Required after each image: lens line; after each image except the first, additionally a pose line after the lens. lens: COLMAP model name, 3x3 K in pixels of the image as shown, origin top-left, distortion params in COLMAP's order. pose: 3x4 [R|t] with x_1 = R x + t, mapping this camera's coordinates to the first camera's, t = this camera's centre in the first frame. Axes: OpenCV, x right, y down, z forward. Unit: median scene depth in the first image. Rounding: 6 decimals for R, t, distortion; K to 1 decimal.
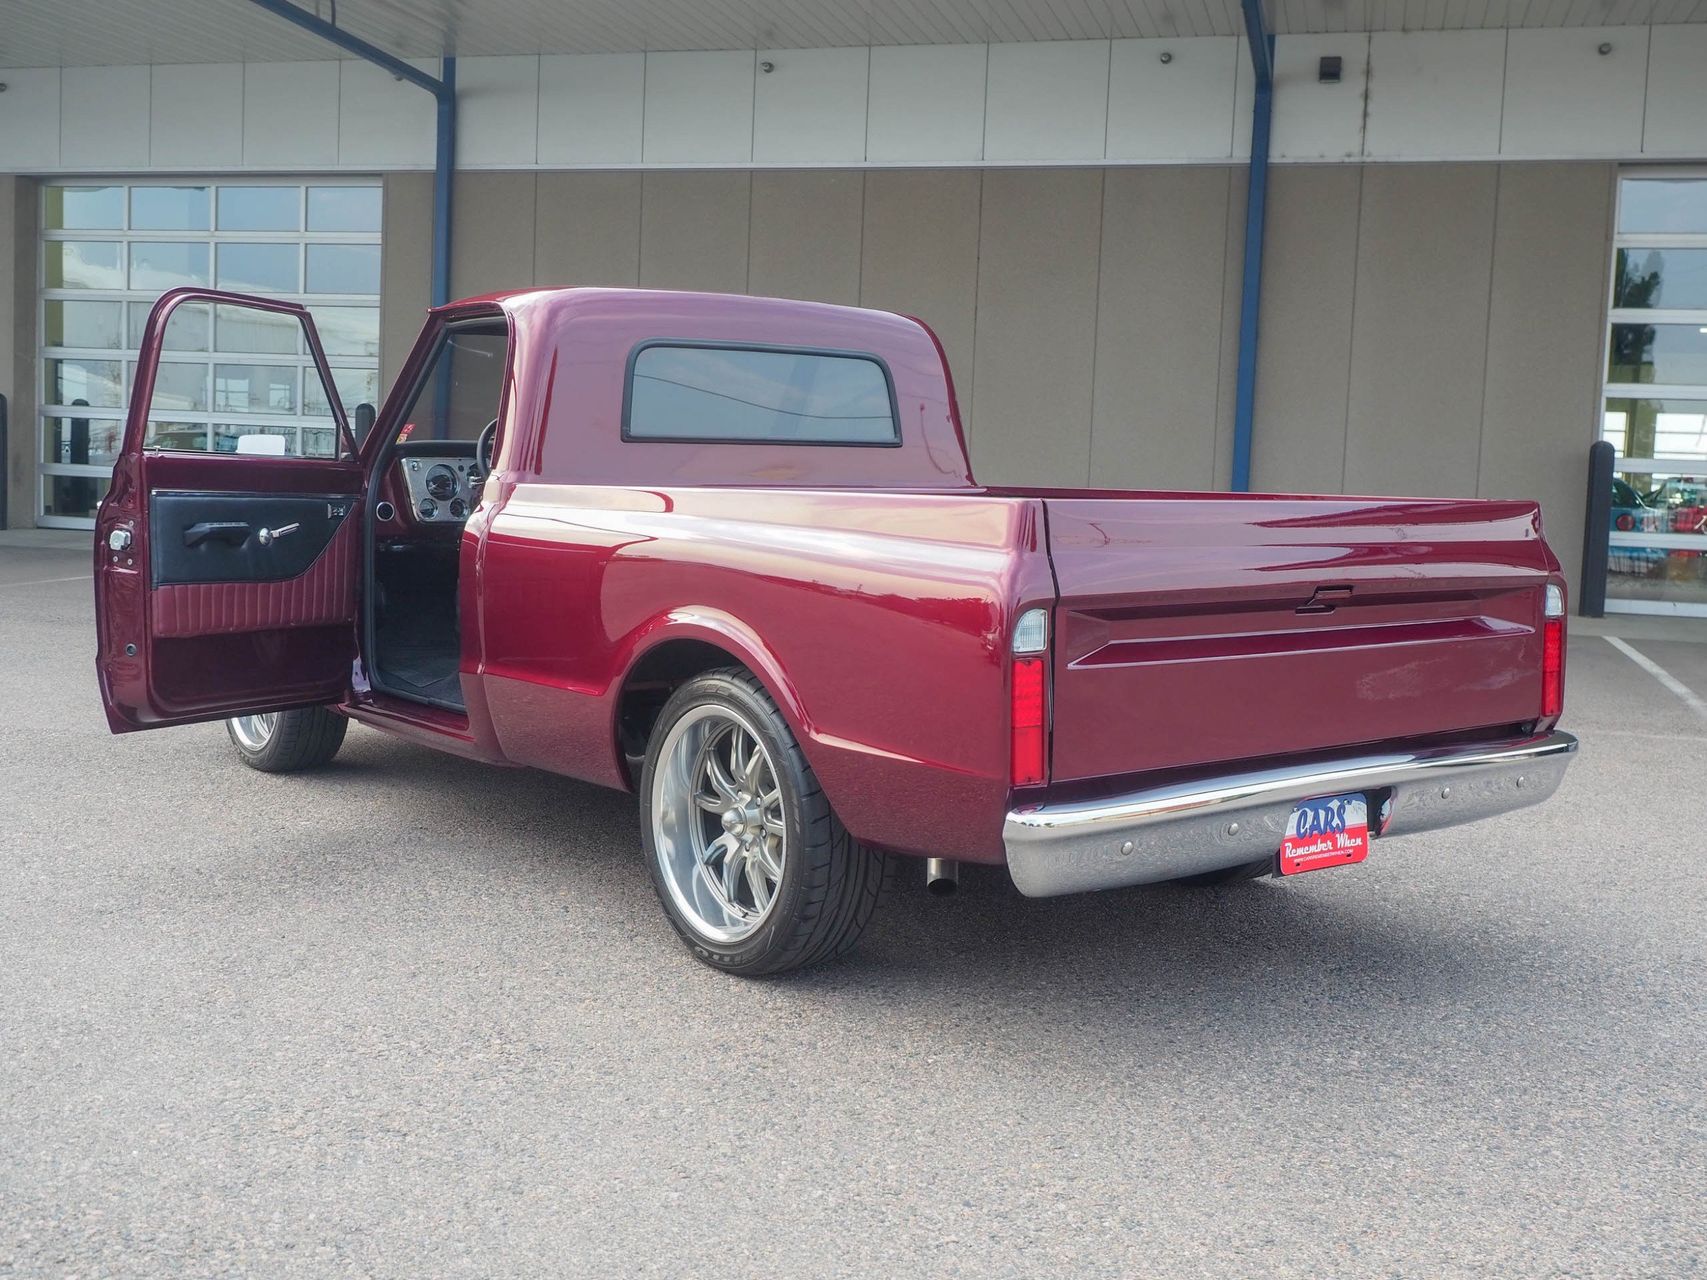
lens RADIAL K [[1756.8, 0, 871.4], [0, 1756.8, 639.0], [0, 0, 1]] dist [-0.006941, -0.004064]
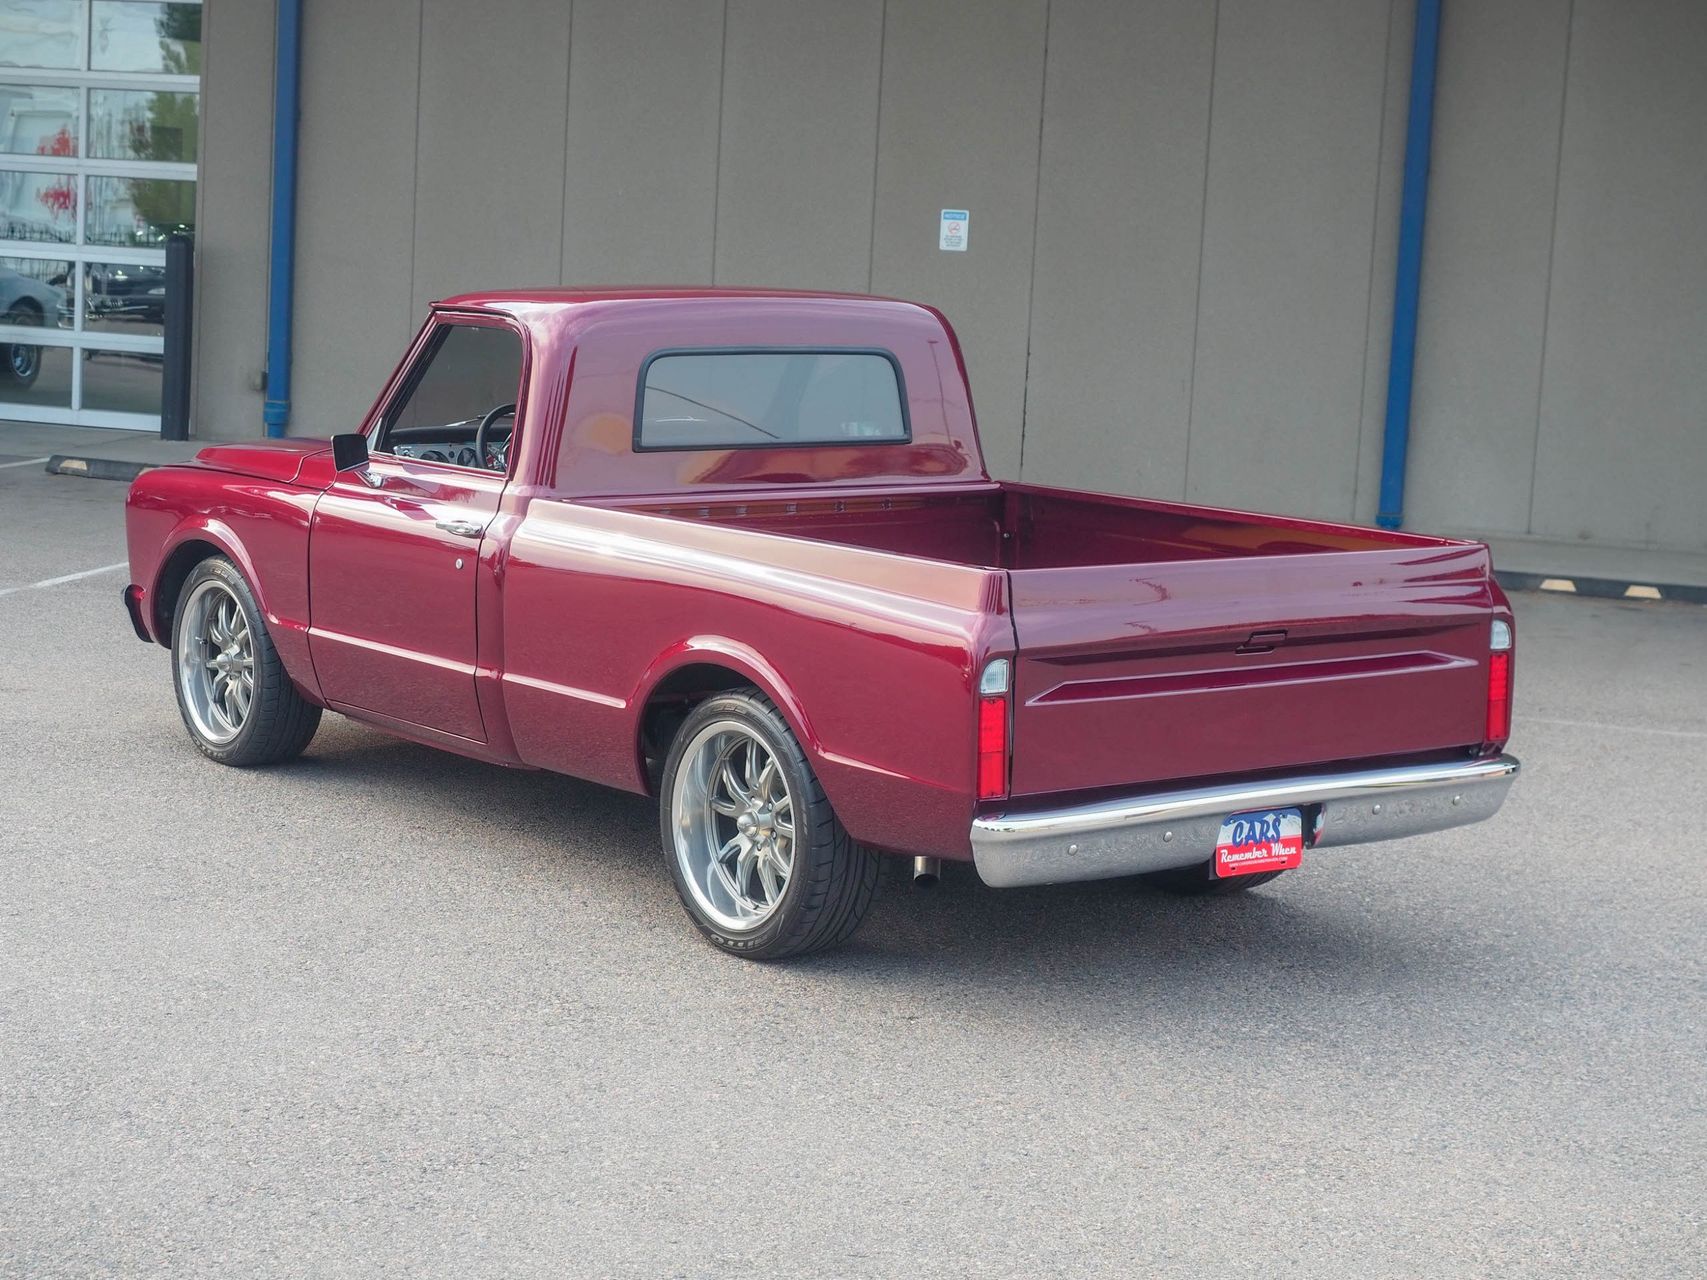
lens RADIAL K [[2885.5, 0, 853.5], [0, 2885.5, 640.0], [0, 0, 1]] dist [0.020888, -0.003191]
pose [[0.999778, 0.015172, -0.014620, 0.015157], [-0.014636, 0.999241, 0.036098, -0.082941], [0.015157, -0.035876, 0.999241, -0.853701]]
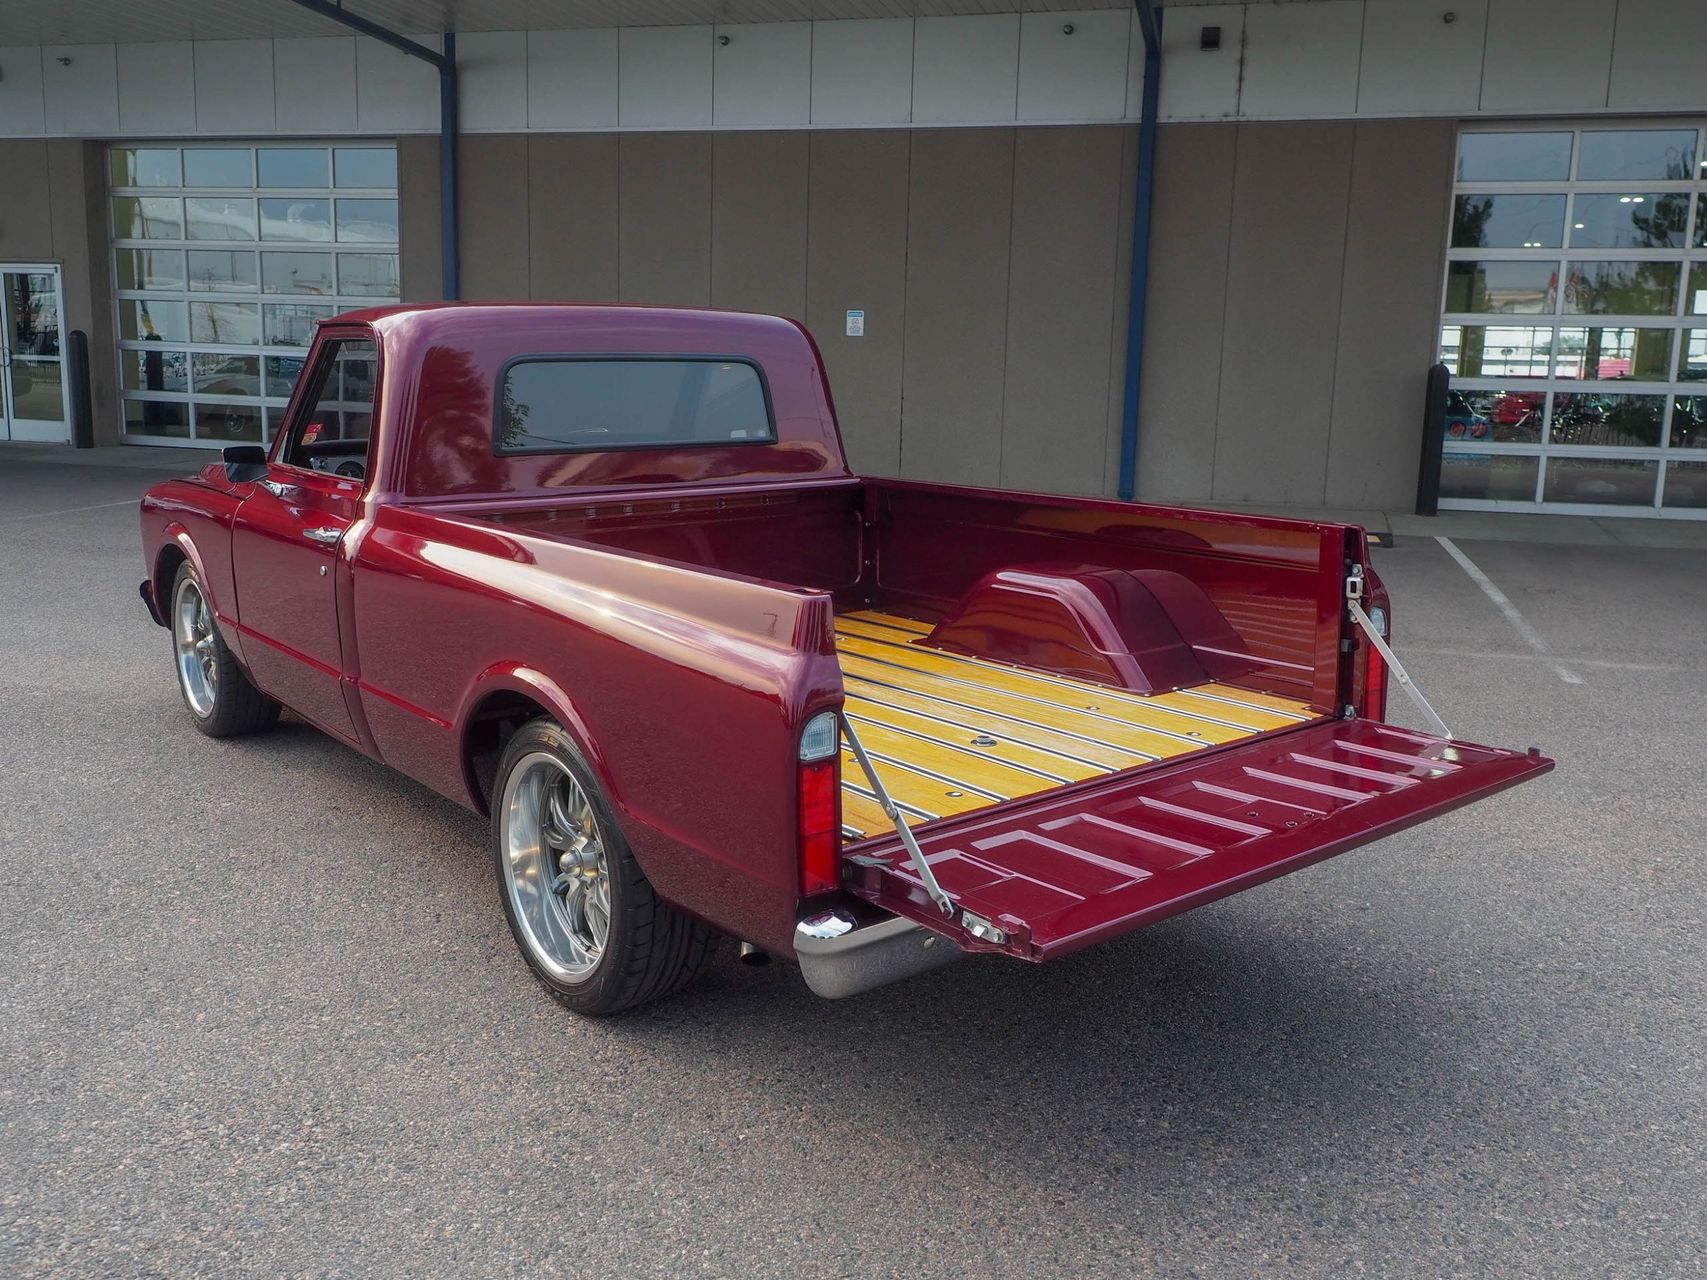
lens RADIAL K [[1415.7, 0, 856.8], [0, 1415.7, 628.8], [0, 0, 1]] dist [0.002127, -0.003683]
pose [[0.999907, -0.012217, 0.005997, 0.084866], [0.011644, 0.996081, 0.087672, -0.103111], [-0.007045, -0.087594, 0.996131, 0.188694]]
